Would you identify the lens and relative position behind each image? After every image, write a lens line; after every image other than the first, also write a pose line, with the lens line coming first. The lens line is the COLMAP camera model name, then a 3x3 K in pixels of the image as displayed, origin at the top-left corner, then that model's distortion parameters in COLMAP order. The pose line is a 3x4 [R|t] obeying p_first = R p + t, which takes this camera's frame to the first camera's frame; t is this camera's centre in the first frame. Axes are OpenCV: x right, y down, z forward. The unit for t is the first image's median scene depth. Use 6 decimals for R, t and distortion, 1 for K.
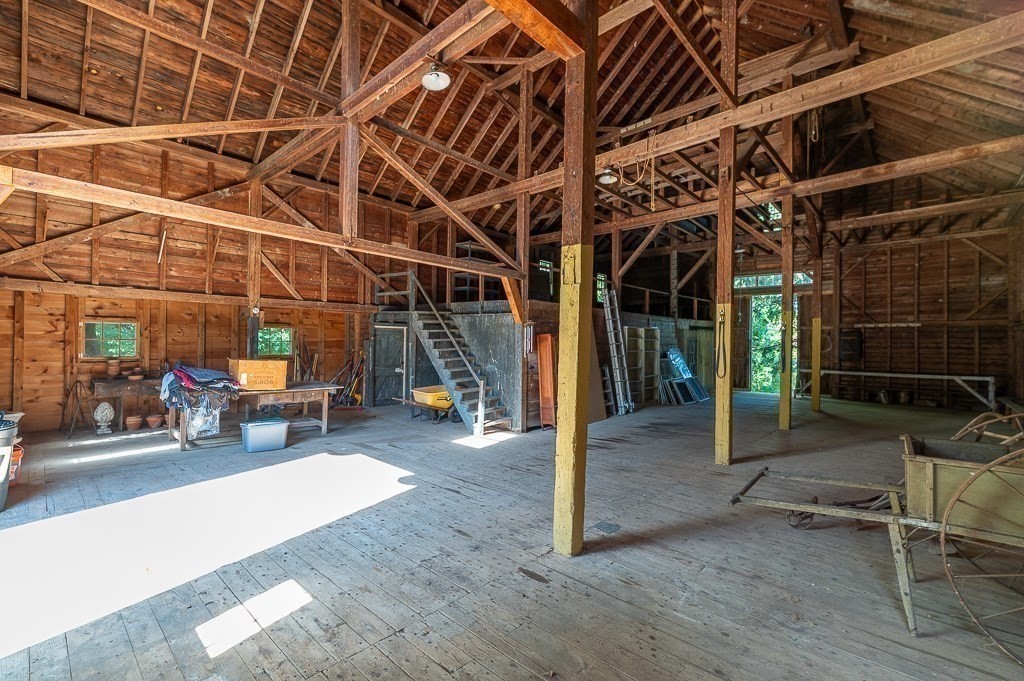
lens RADIAL K [[446.5, 0, 513.6], [0, 446.5, 345.2], [0, 0, 1]] dist [-0.002084, -0.000674]
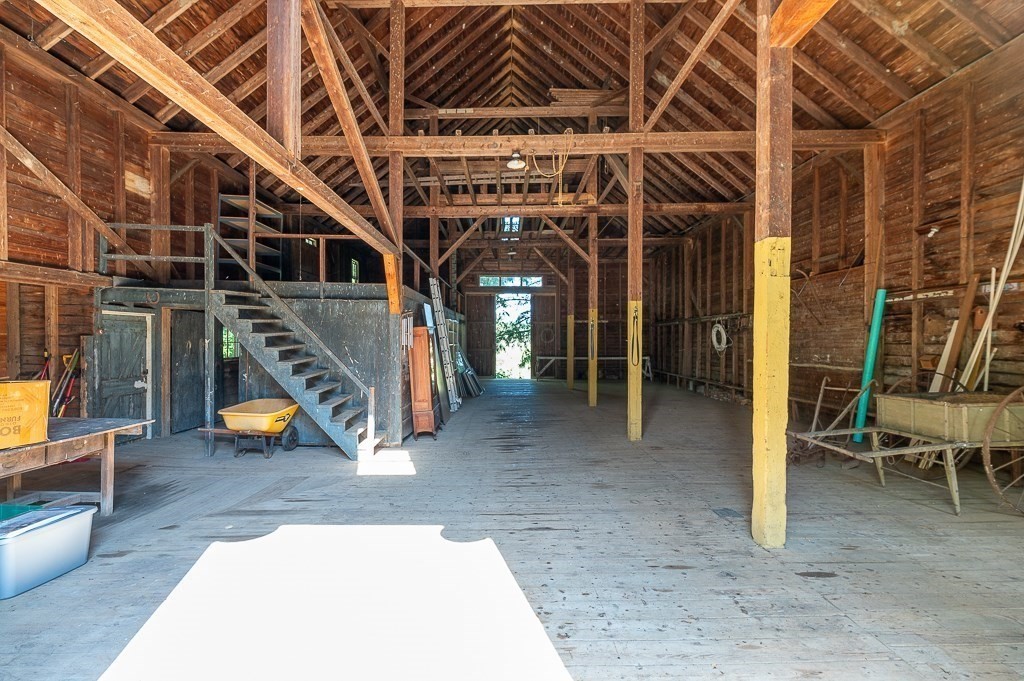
lens RADIAL K [[446.5, 0, 513.6], [0, 446.5, 345.2], [0, 0, 1]] dist [-0.002084, -0.000674]
pose [[0.731130, -0.022767, 0.681858, -0.535974], [0.012796, 0.999725, 0.019660, -0.005536], [-0.682118, -0.005649, 0.731220, 0.365736]]
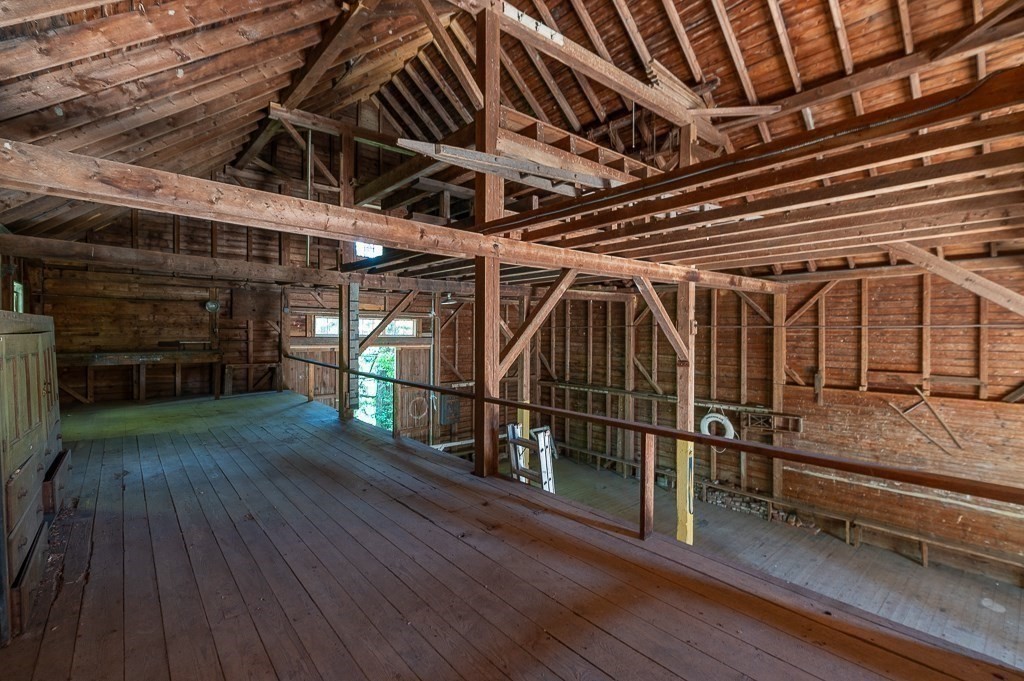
lens RADIAL K [[446.5, 0, 513.6], [0, 446.5, 345.2], [0, 0, 1]] dist [-0.002084, -0.000674]
pose [[0.117482, -0.041188, 0.992221, -0.266563], [-0.001883, 0.999128, 0.041698, -0.363659], [-0.993073, -0.006767, 0.117302, 1.714783]]
